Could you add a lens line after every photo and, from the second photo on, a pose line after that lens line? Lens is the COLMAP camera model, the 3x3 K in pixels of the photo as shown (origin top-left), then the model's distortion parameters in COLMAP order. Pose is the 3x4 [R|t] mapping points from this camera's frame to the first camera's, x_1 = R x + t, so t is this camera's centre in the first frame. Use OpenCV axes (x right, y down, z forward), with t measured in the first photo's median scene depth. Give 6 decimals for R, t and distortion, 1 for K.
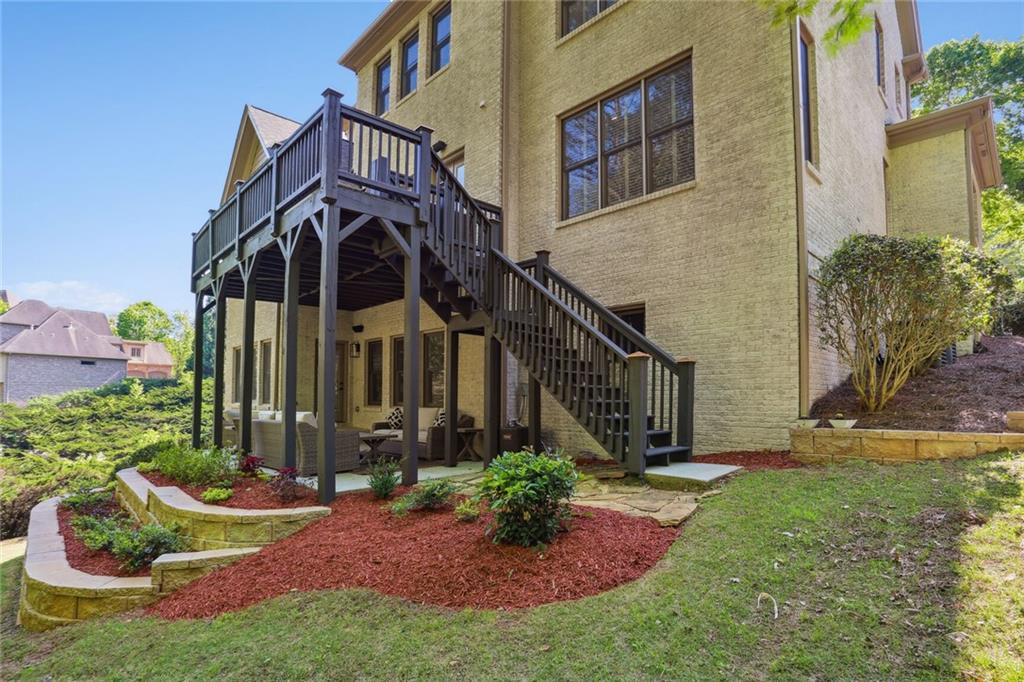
lens RADIAL K [[501.3, 0, 513.1], [0, 501.3, 333.8], [0, 0, 1]] dist [-0.025847, 0.016426]
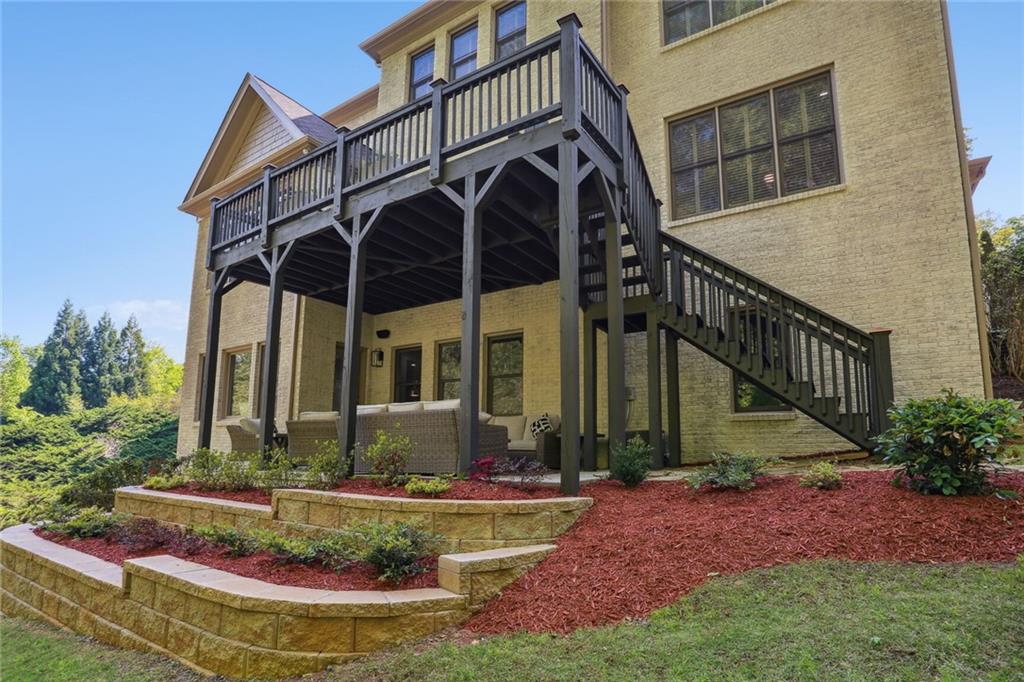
lens RADIAL K [[496.4, 0, 511.9], [0, 496.4, 353.0], [0, 0, 1]] dist [-0.033309, 0.019462]
pose [[0.971960, 0.046603, 0.230480, -0.540089], [-0.031997, 0.997259, -0.066712, 0.138227], [-0.232957, 0.057467, 0.970788, 0.191337]]
